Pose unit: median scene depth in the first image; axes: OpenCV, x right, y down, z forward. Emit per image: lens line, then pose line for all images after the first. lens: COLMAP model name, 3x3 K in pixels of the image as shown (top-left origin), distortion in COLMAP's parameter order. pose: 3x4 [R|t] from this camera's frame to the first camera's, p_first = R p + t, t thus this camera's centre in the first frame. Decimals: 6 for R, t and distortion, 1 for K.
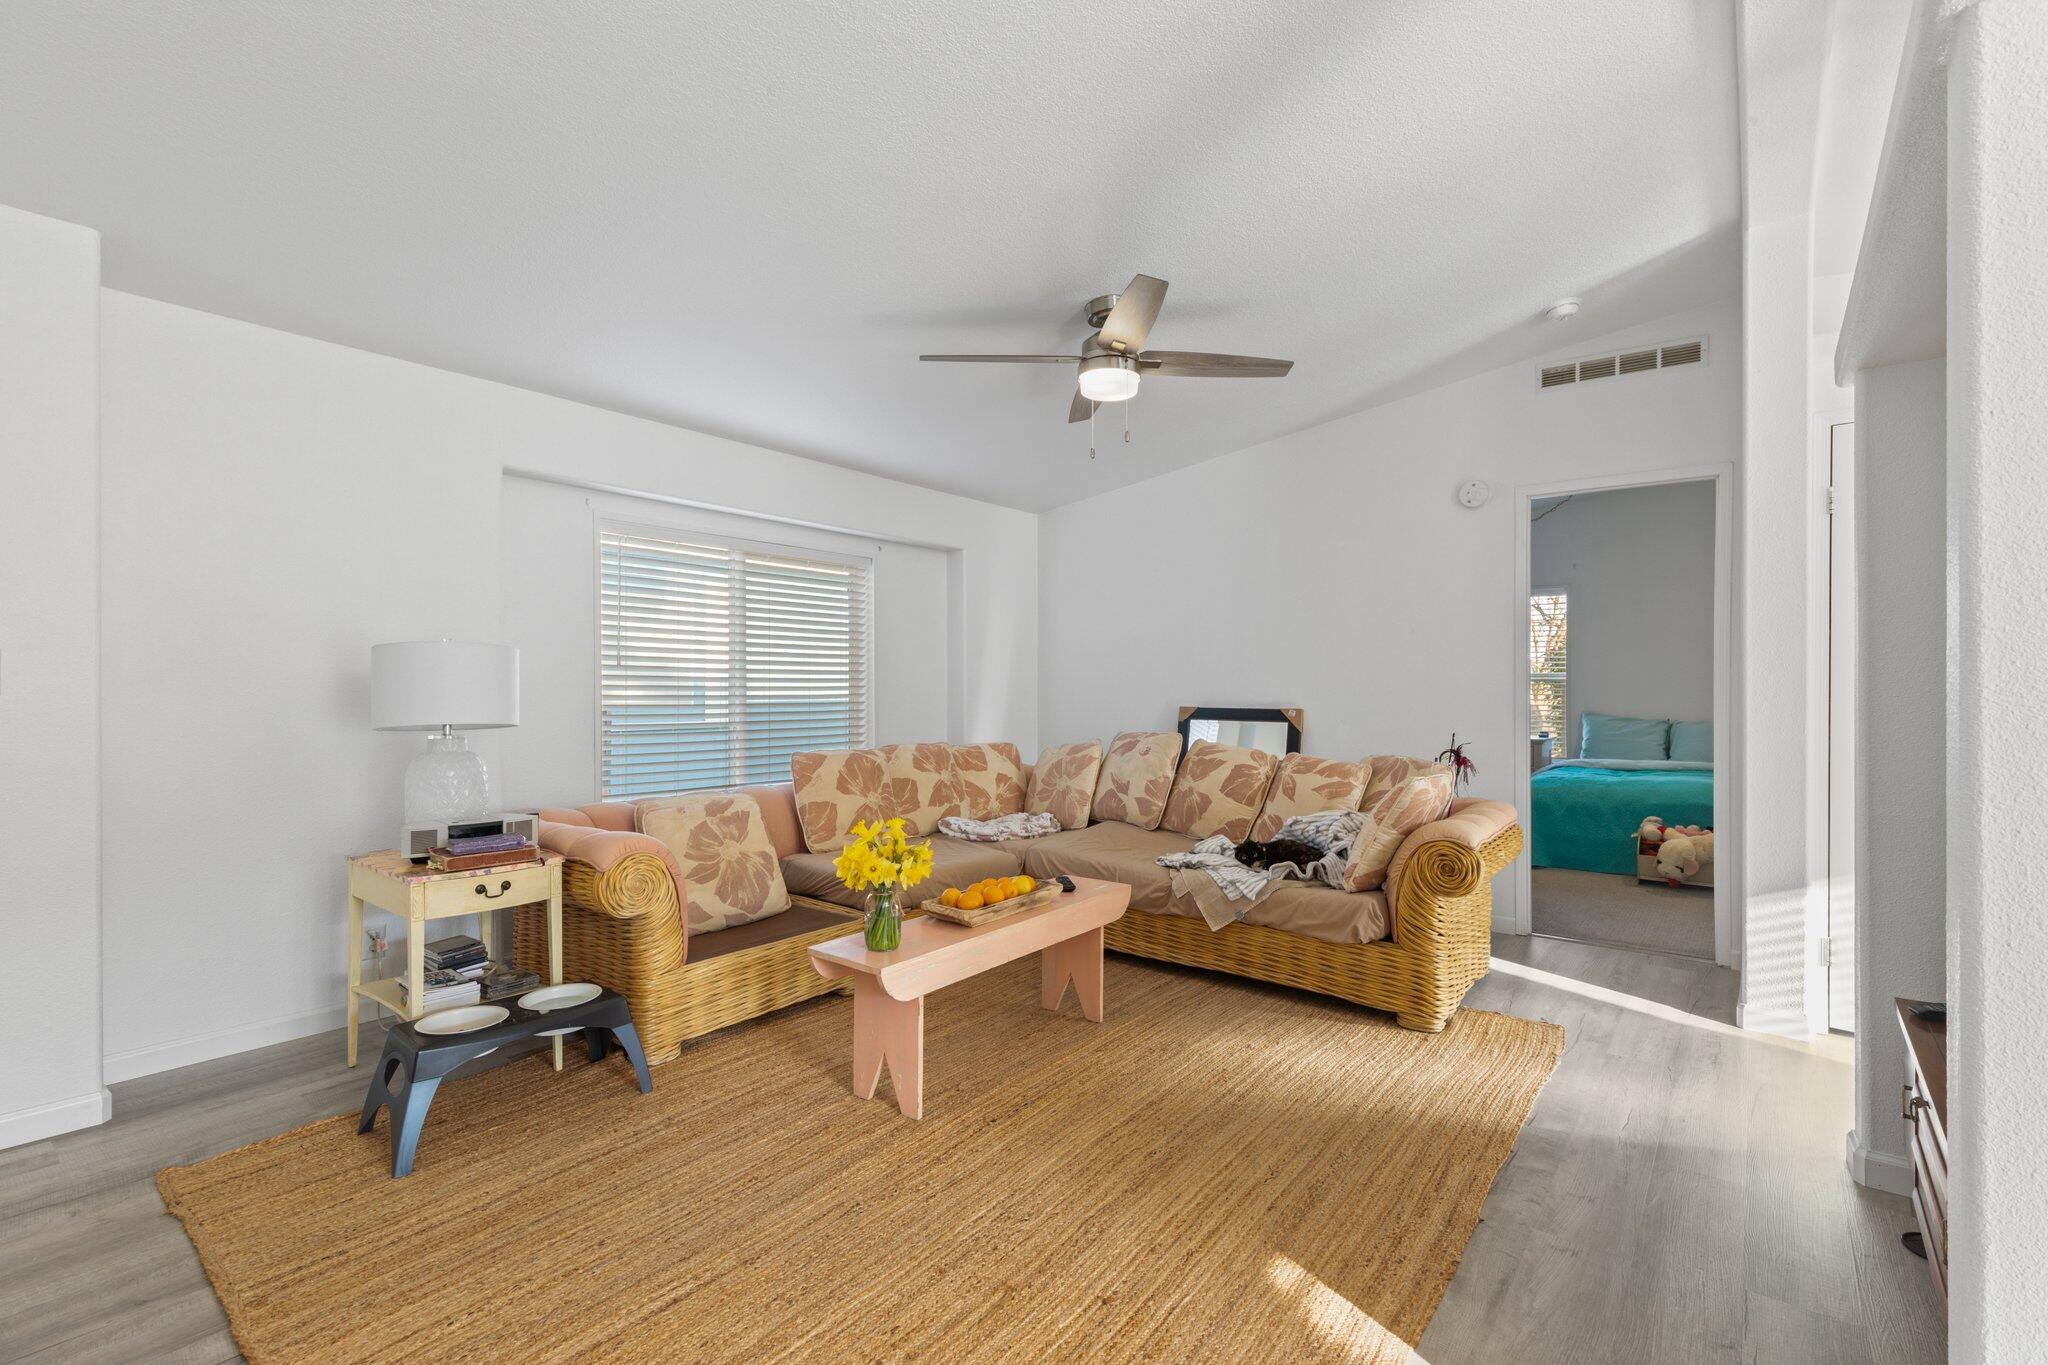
lens RADIAL K [[919.3, 0, 1034.8], [0, 919.3, 682.1], [0, 0, 1]] dist [0.004973, 0.000296]
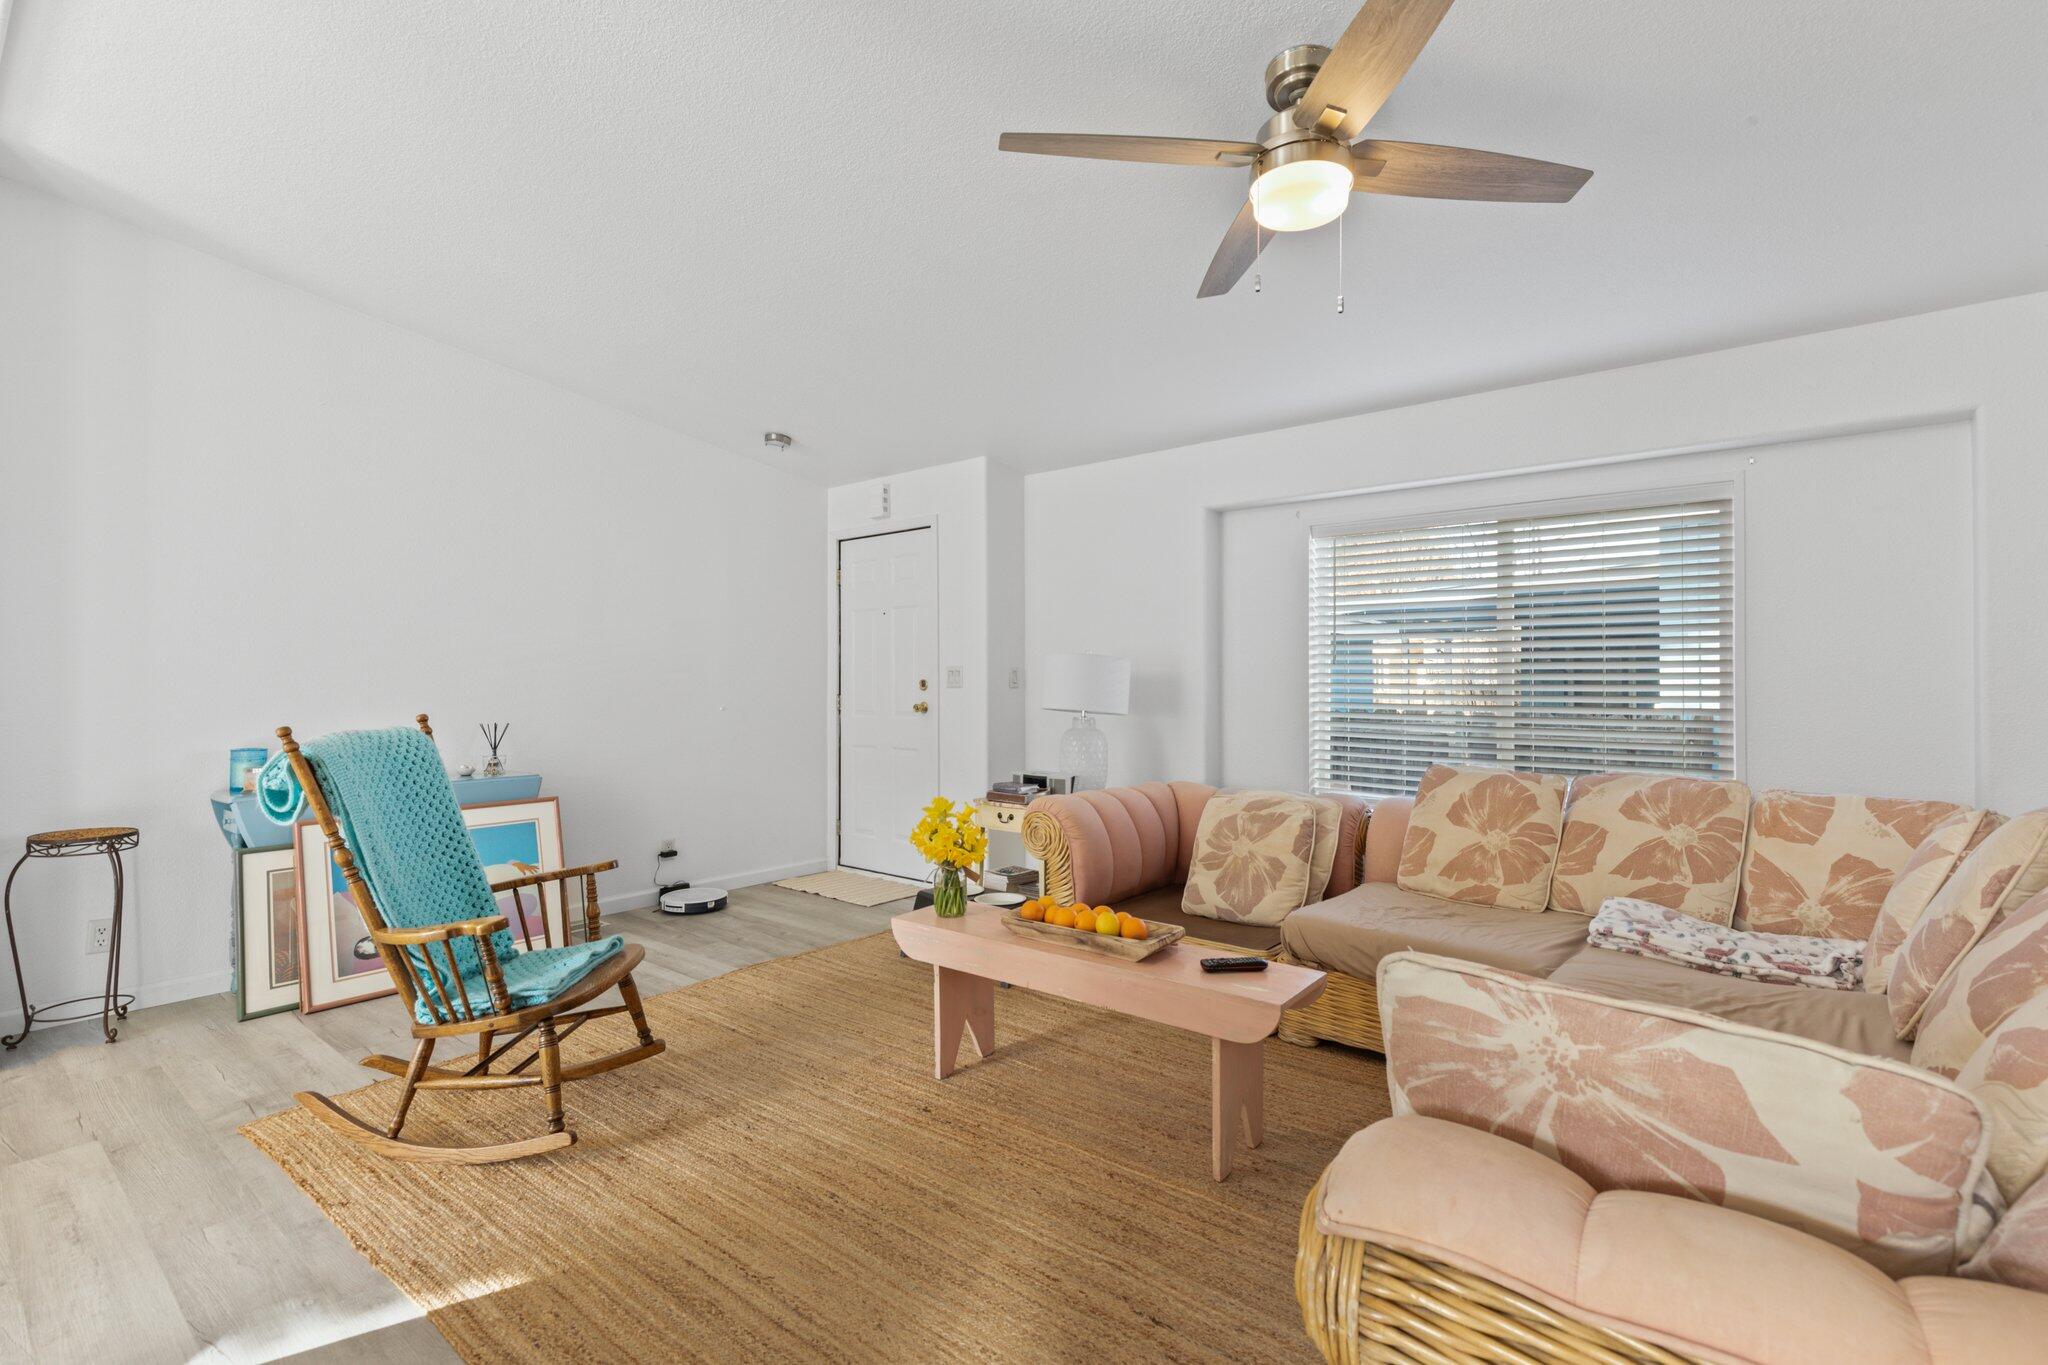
lens RADIAL K [[919.3, 0, 1033.8], [0, 919.3, 686.6], [0, 0, 1]] dist [0.004973, 0.000296]
pose [[-0.000149, 0.000336, -1.000000, 0.685676], [-0.001940, 0.999998, 0.000337, 0.009818], [0.999998, 0.001940, -0.000148, 0.799810]]
